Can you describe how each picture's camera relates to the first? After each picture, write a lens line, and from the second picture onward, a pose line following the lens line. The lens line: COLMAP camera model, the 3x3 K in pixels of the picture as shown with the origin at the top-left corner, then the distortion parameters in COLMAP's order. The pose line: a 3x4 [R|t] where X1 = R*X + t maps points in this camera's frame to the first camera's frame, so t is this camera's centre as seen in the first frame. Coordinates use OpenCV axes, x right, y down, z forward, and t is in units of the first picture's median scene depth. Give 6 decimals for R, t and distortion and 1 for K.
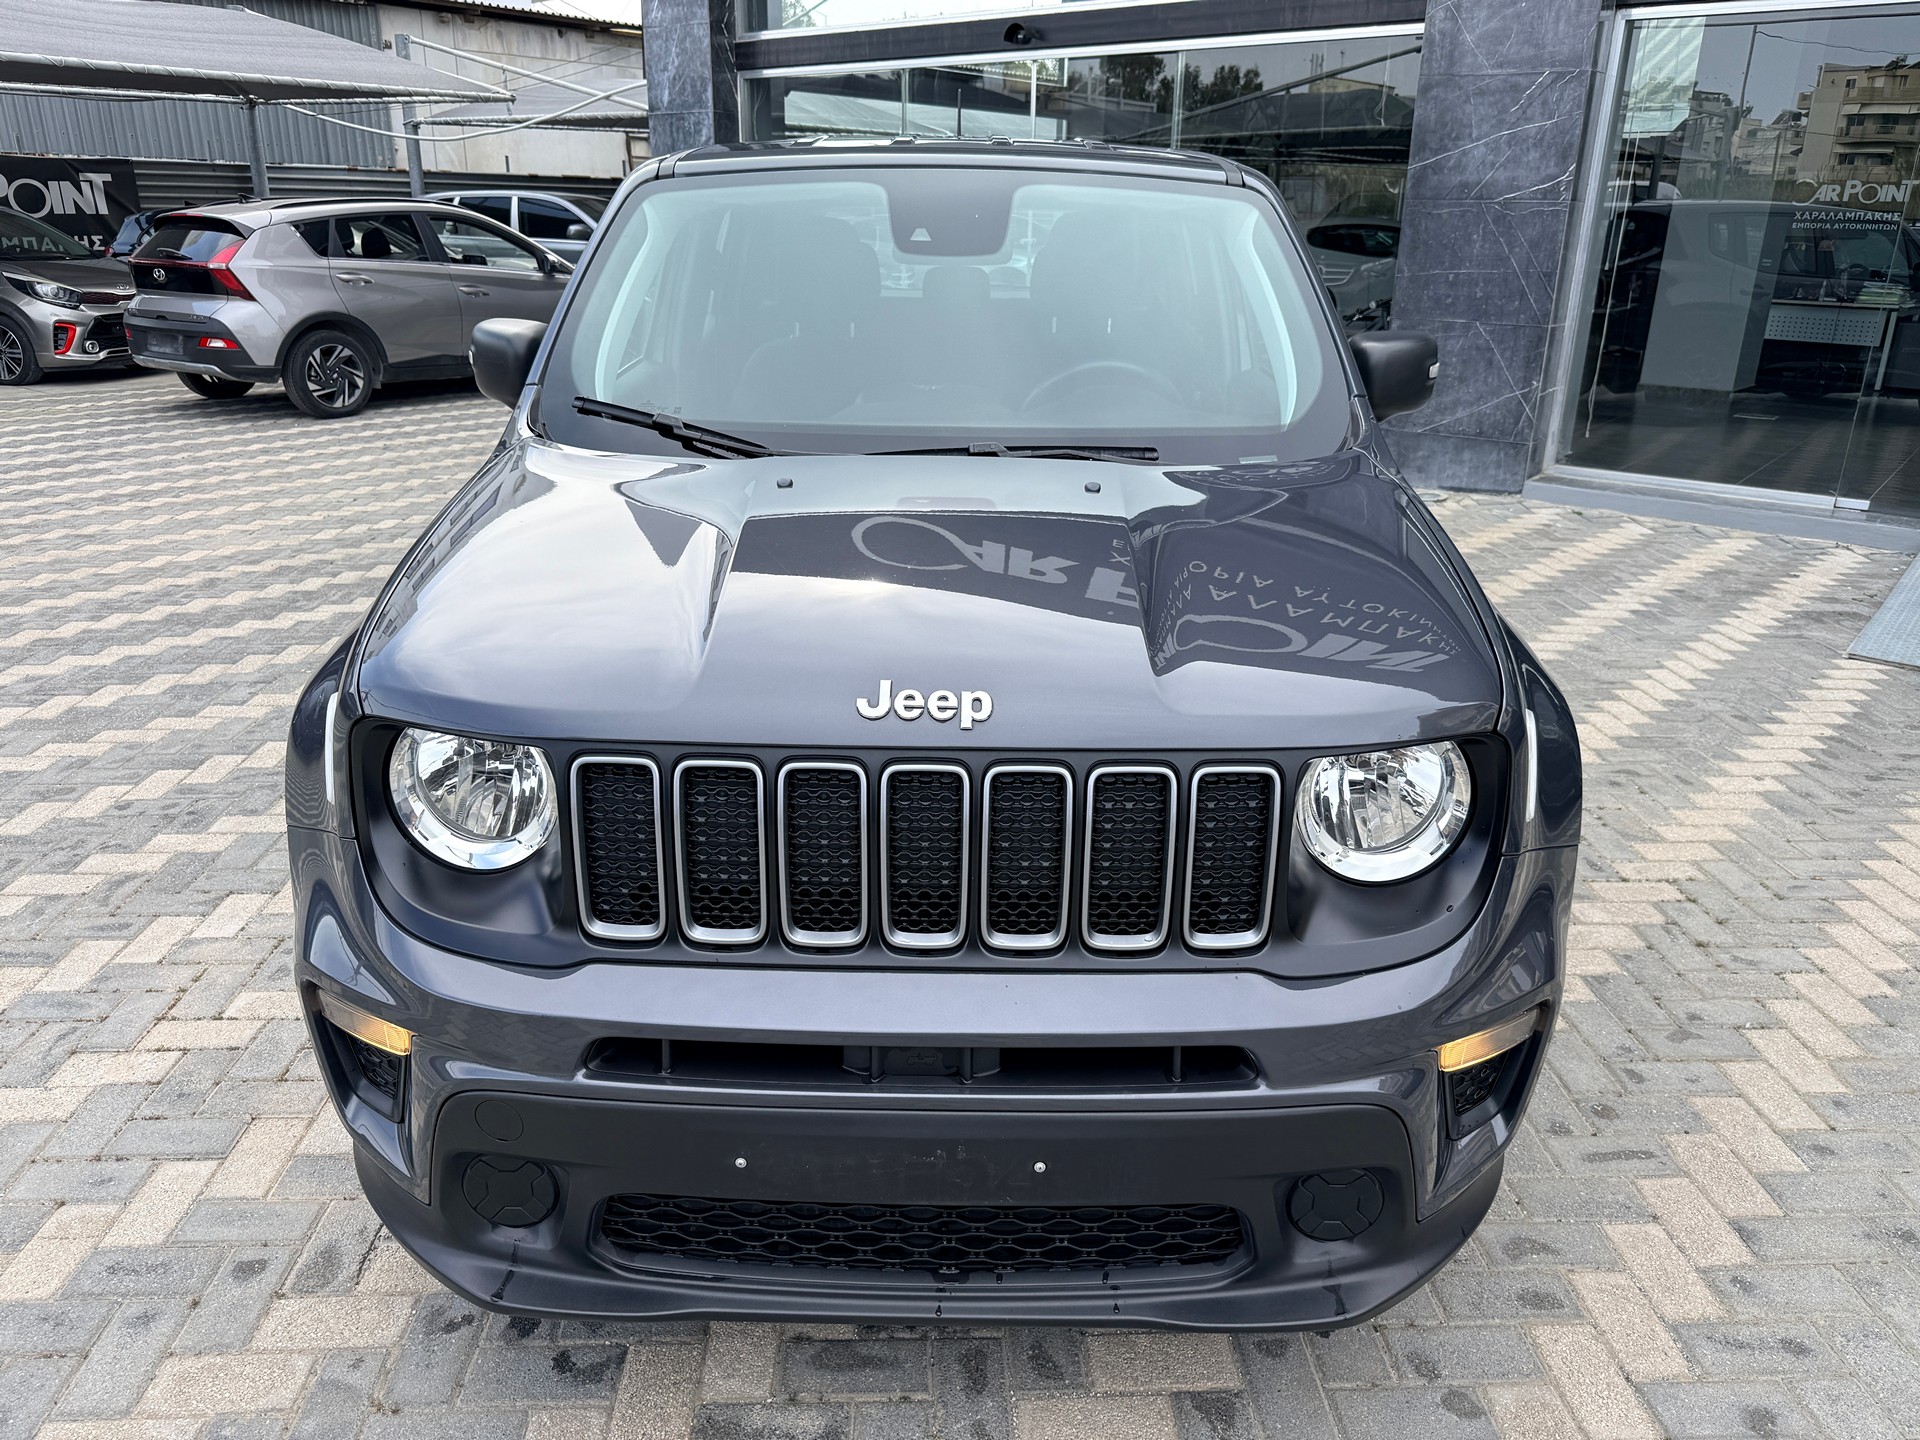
lens RADIAL K [[1351.7, 0, 963.1], [0, 1351.7, 735.4], [0, 0, 1]] dist [0.001251, -0.002461]
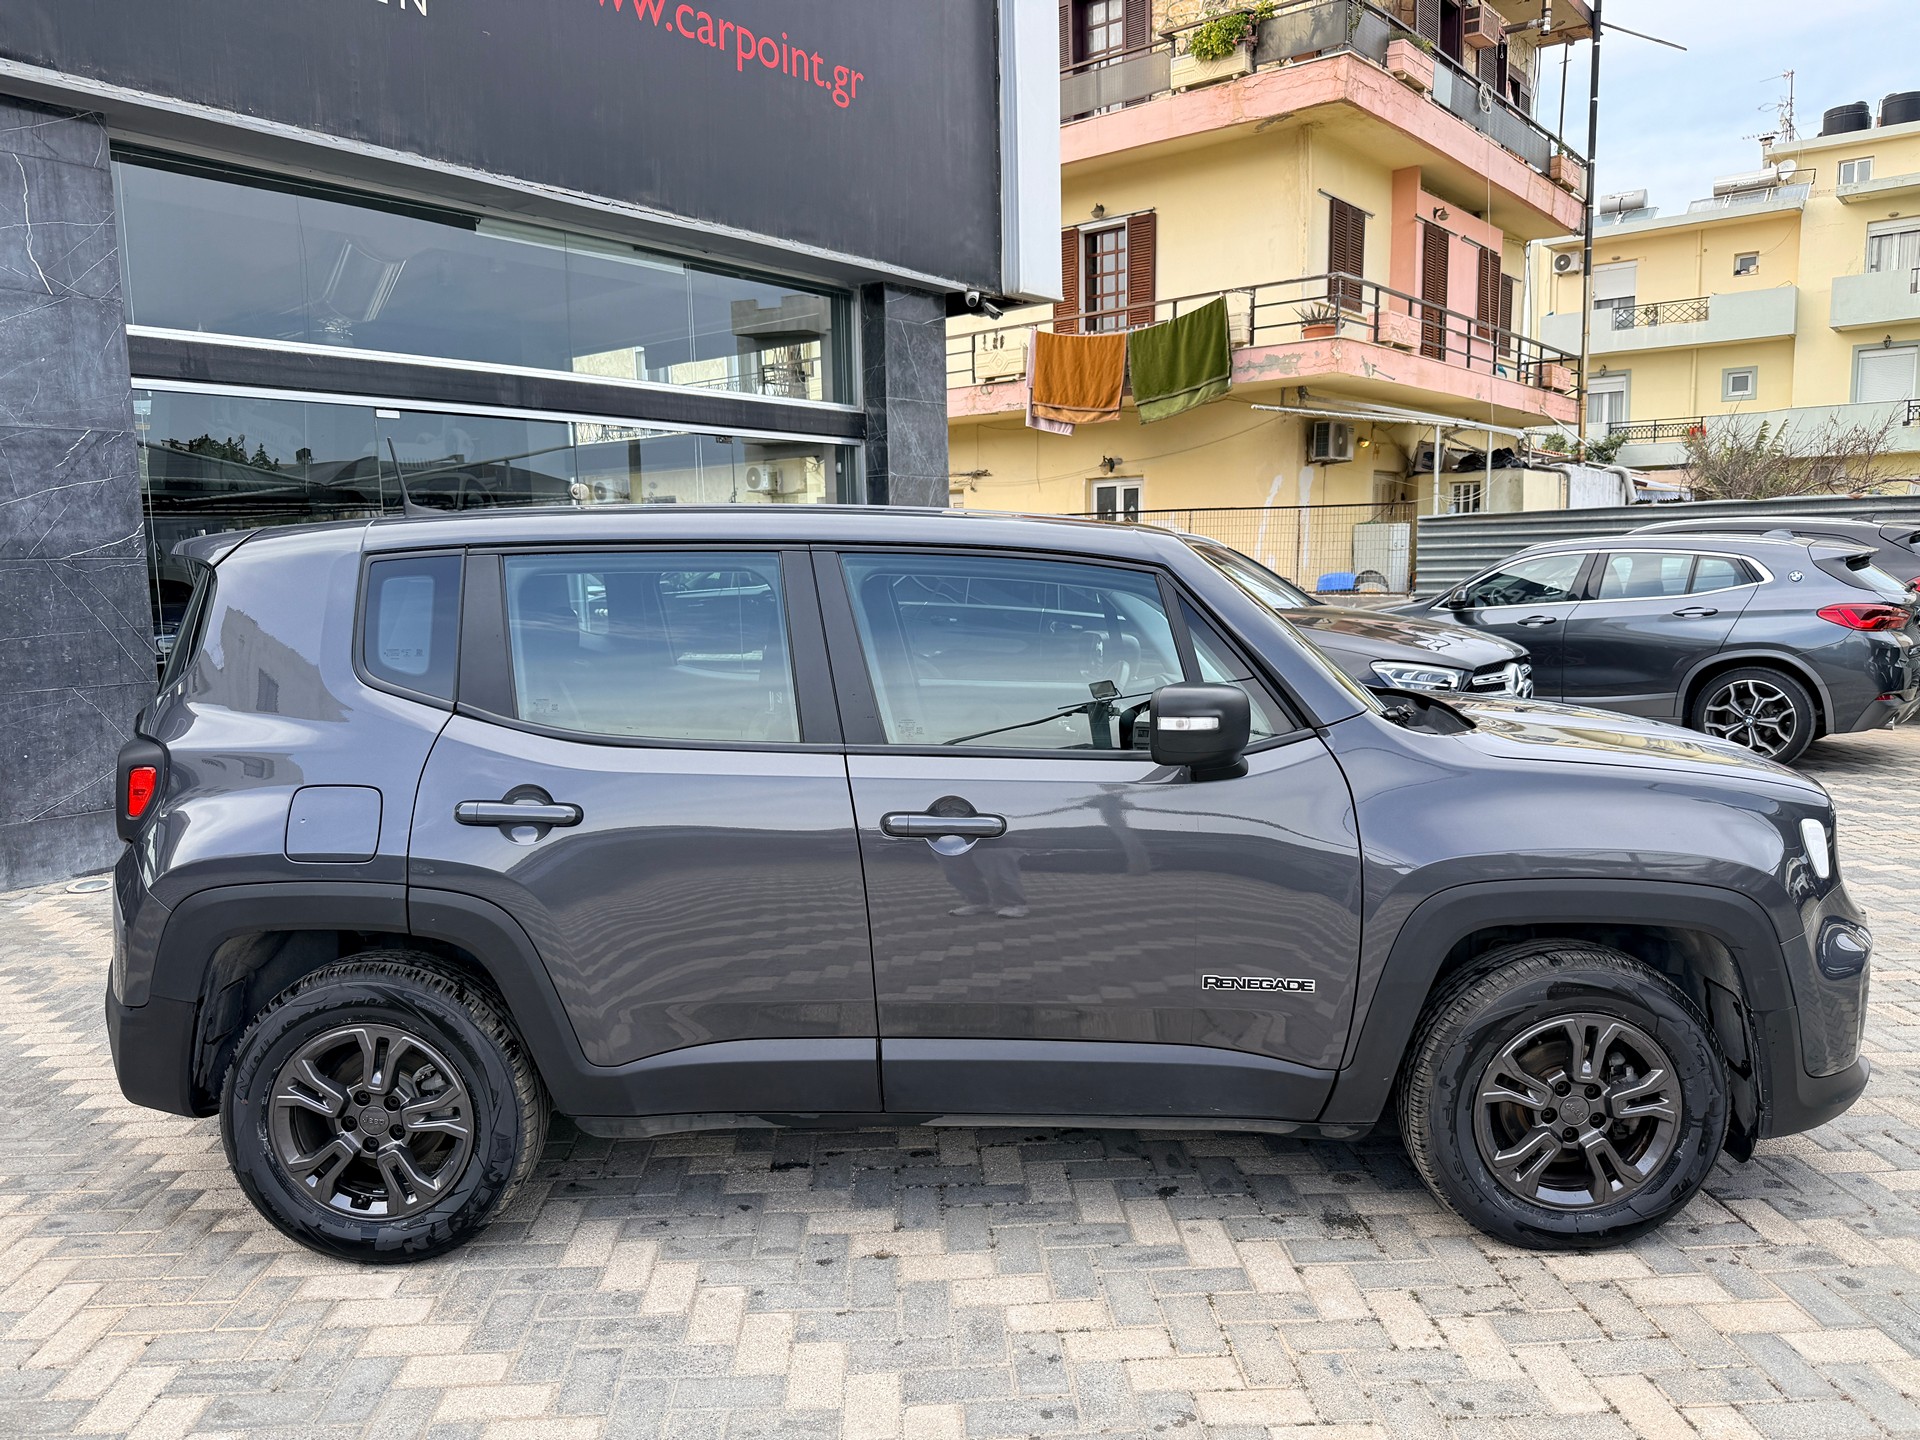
lens RADIAL K [[1341.0, 0, 940.9], [0, 1341.0, 778.4], [0, 0, 1]] dist [0.048375, -0.069454]
pose [[0.008605, -0.175485, 0.984445, -0.497472], [0.378109, 0.911959, 0.159259, -0.178522], [-0.925721, 0.370857, 0.074200, 0.431449]]
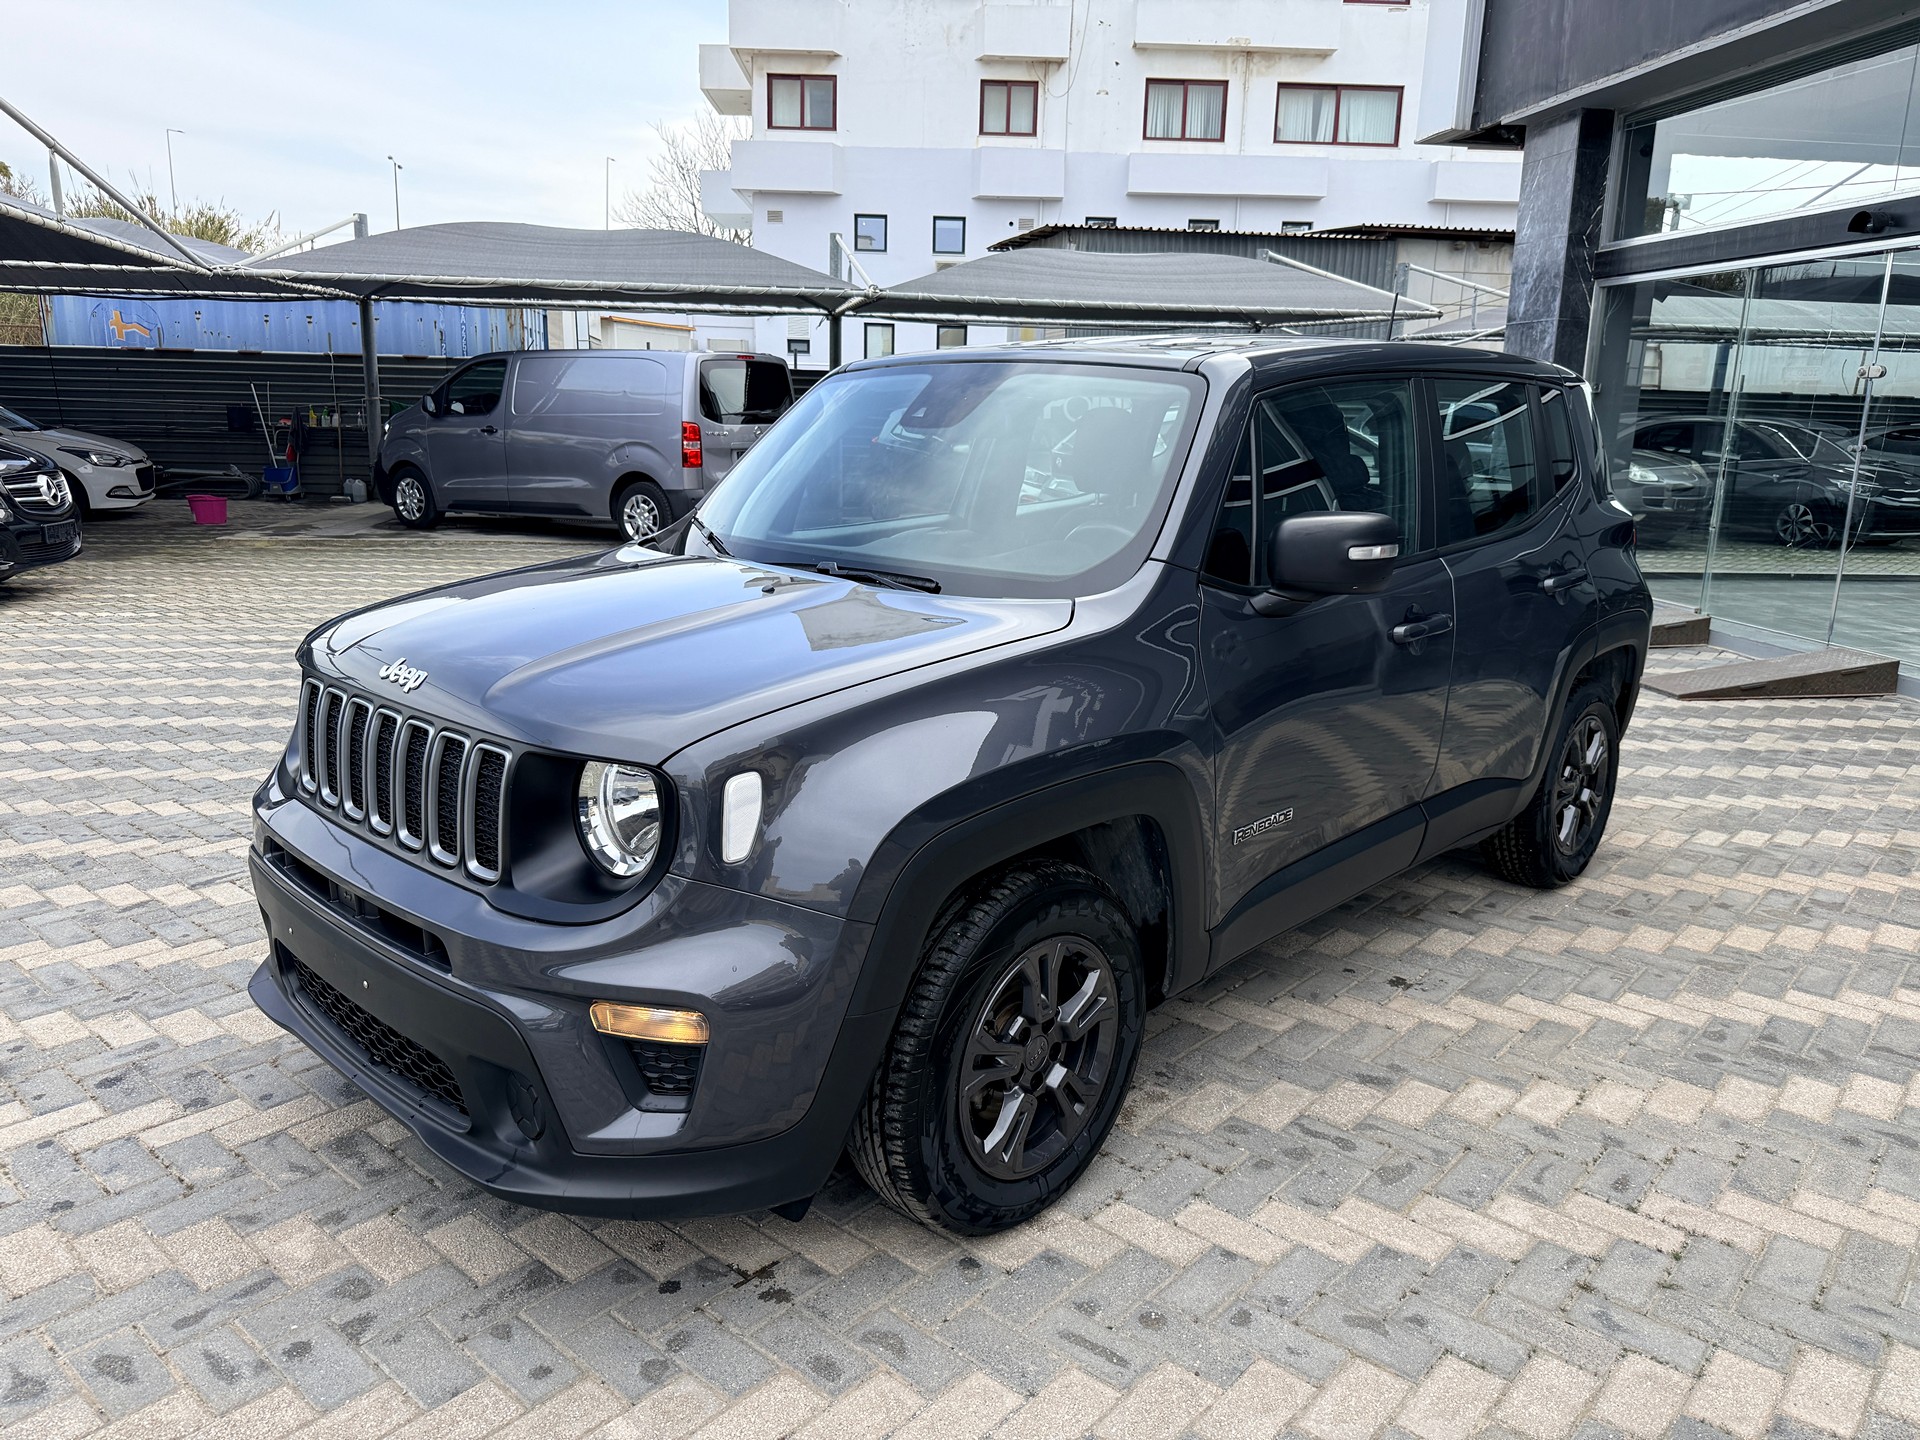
lens RADIAL K [[1351.7, 0, 963.1], [0, 1351.7, 735.4], [0, 0, 1]] dist [0.001251, -0.002461]
pose [[0.727465, 0.165878, -0.665792, 0.303881], [-0.257967, 0.965268, -0.041373, -0.011660], [0.635805, 0.201849, 0.744989, 0.048860]]
